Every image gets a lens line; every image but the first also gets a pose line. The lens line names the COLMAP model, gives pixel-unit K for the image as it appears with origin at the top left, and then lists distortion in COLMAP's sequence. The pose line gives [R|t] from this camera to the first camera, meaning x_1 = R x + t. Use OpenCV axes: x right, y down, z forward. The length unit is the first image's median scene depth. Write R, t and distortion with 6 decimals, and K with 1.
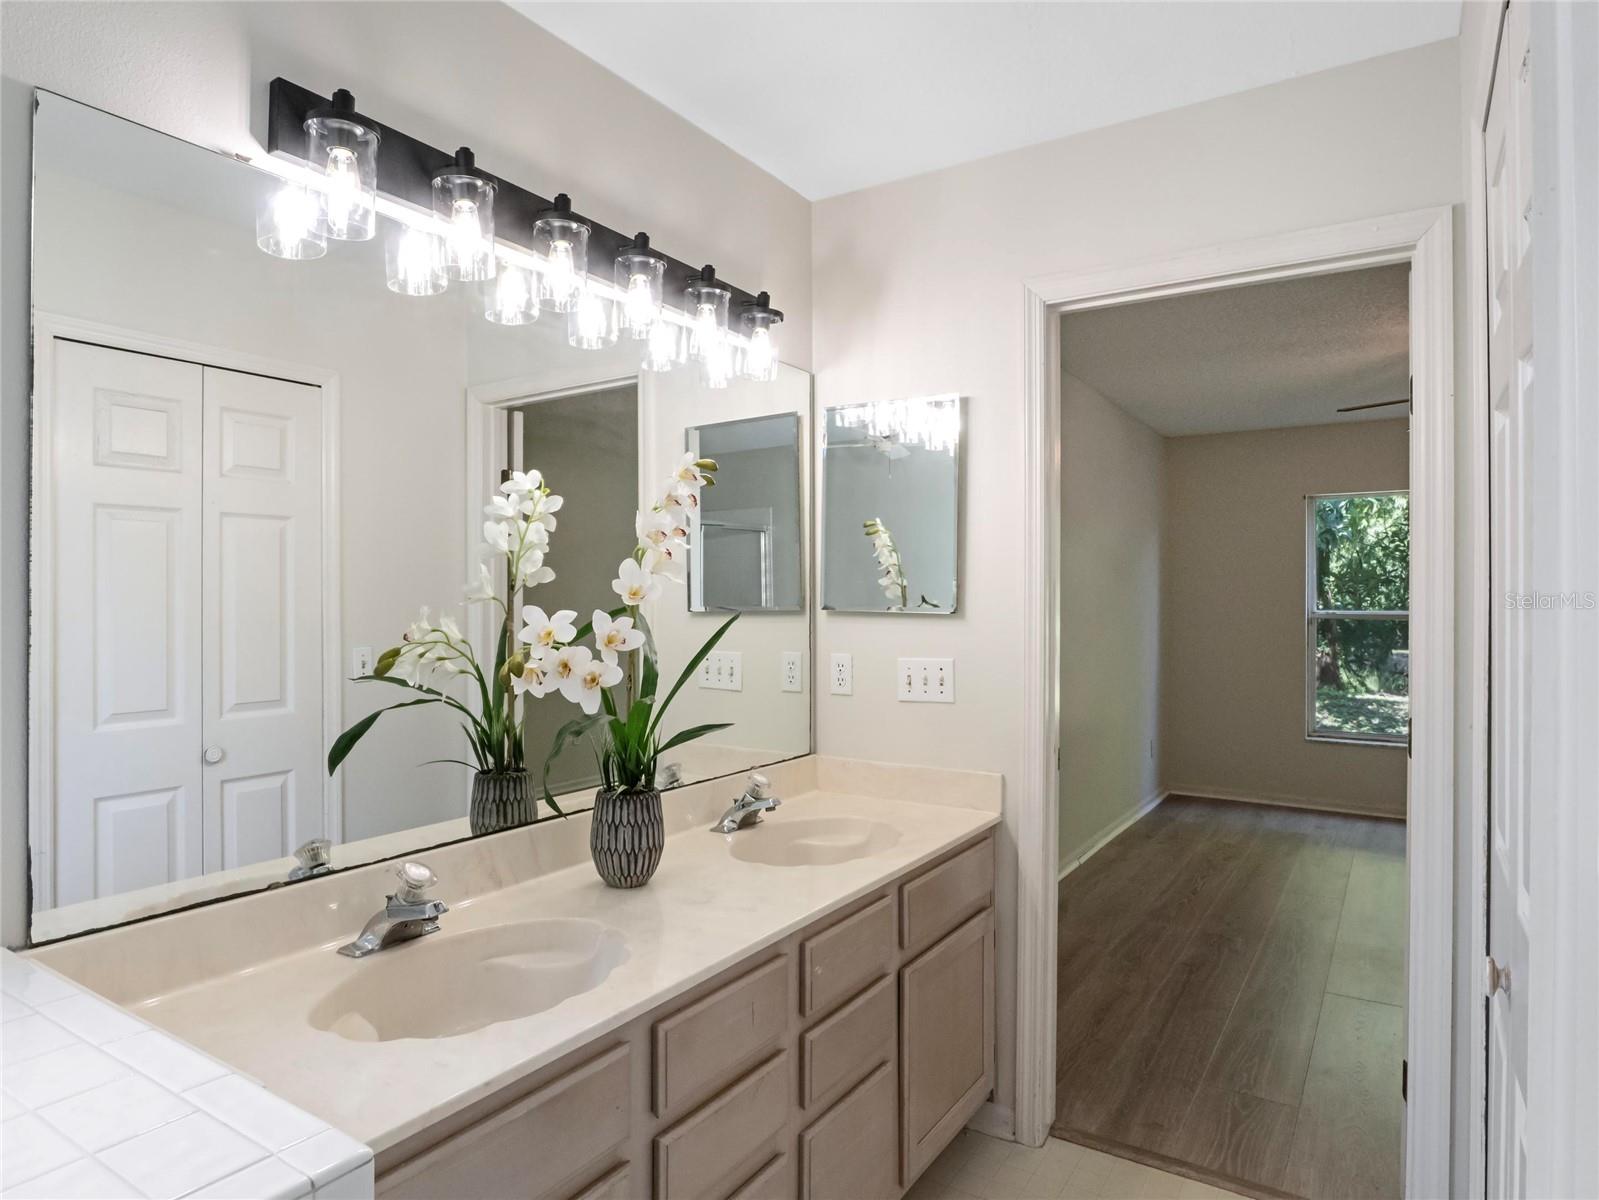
lens RADIAL K [[962.6, 0, 795.2], [0, 962.6, 592.4], [0, 0, 1]] dist [-0.032915, 0.015963]
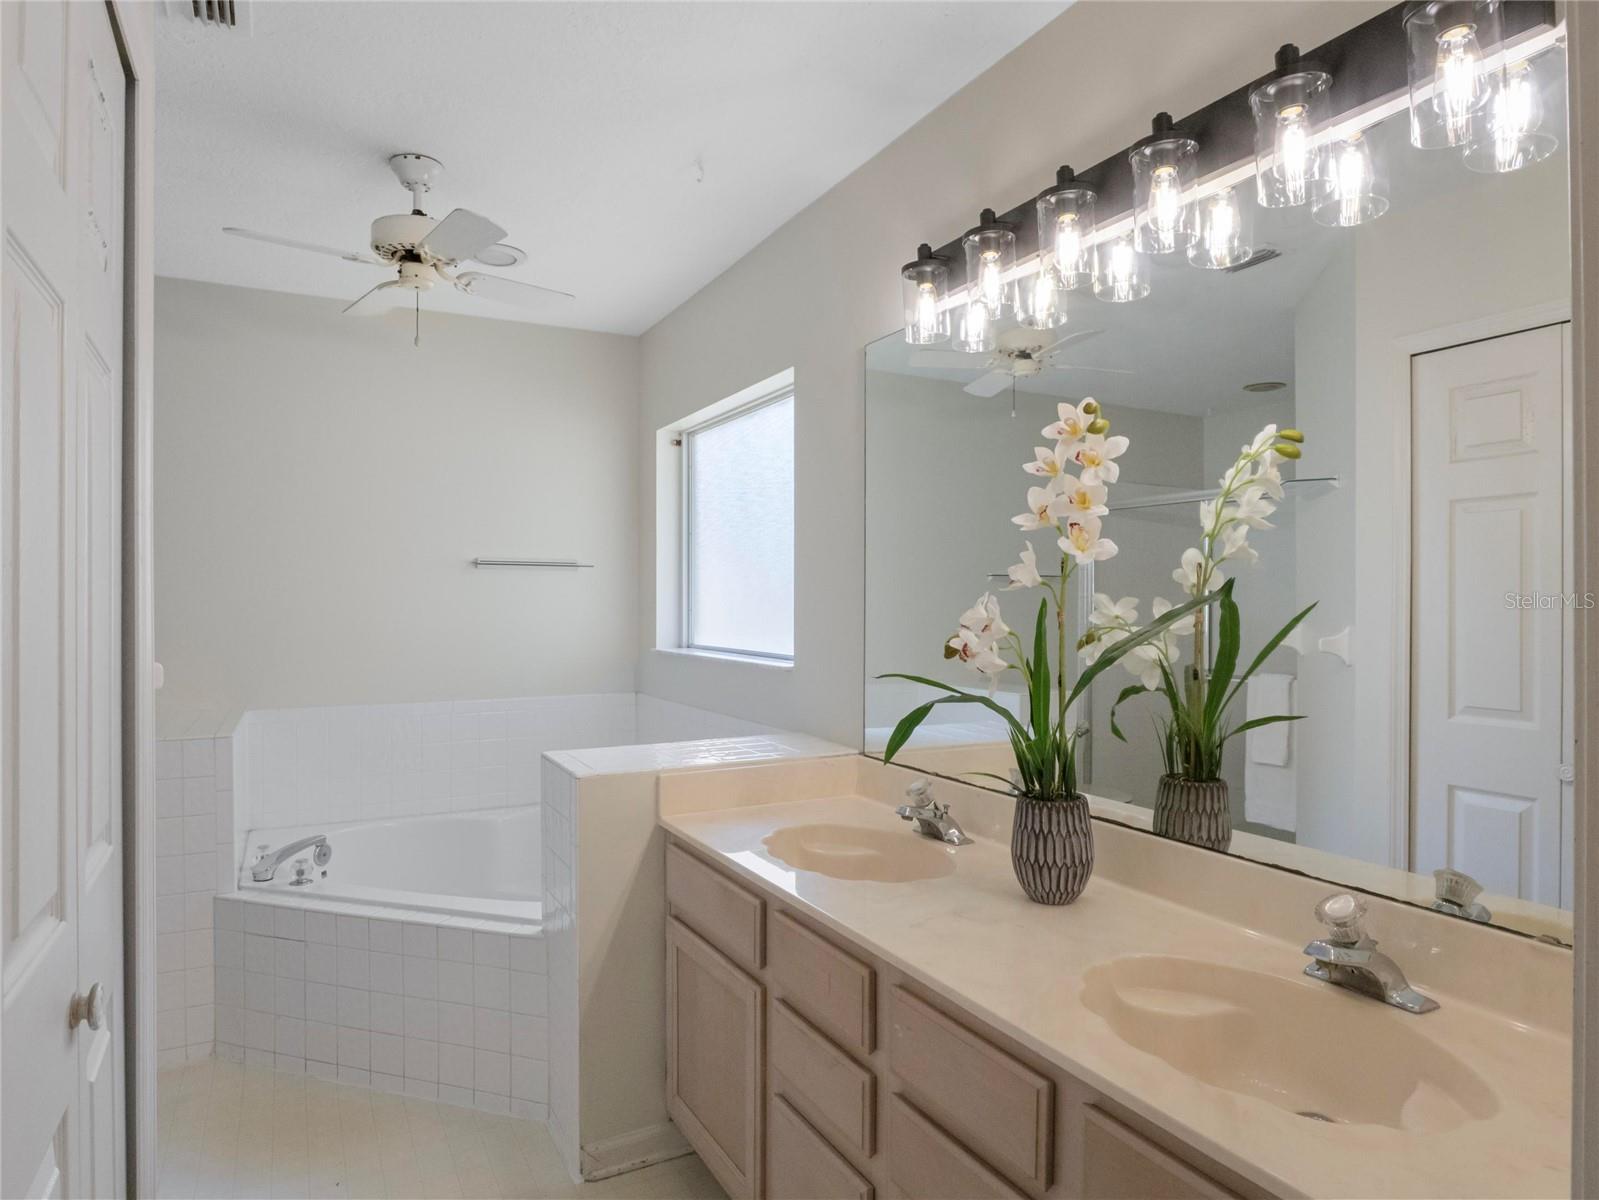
lens RADIAL K [[962.6, 0, 795.2], [0, 962.6, 592.4], [0, 0, 1]] dist [-0.032915, 0.015963]
pose [[-0.488474, -0.010127, -0.872520, 0.529636], [0.001377, 0.999922, -0.012377, 0.019187], [0.872577, -0.007247, -0.488422, 0.899109]]
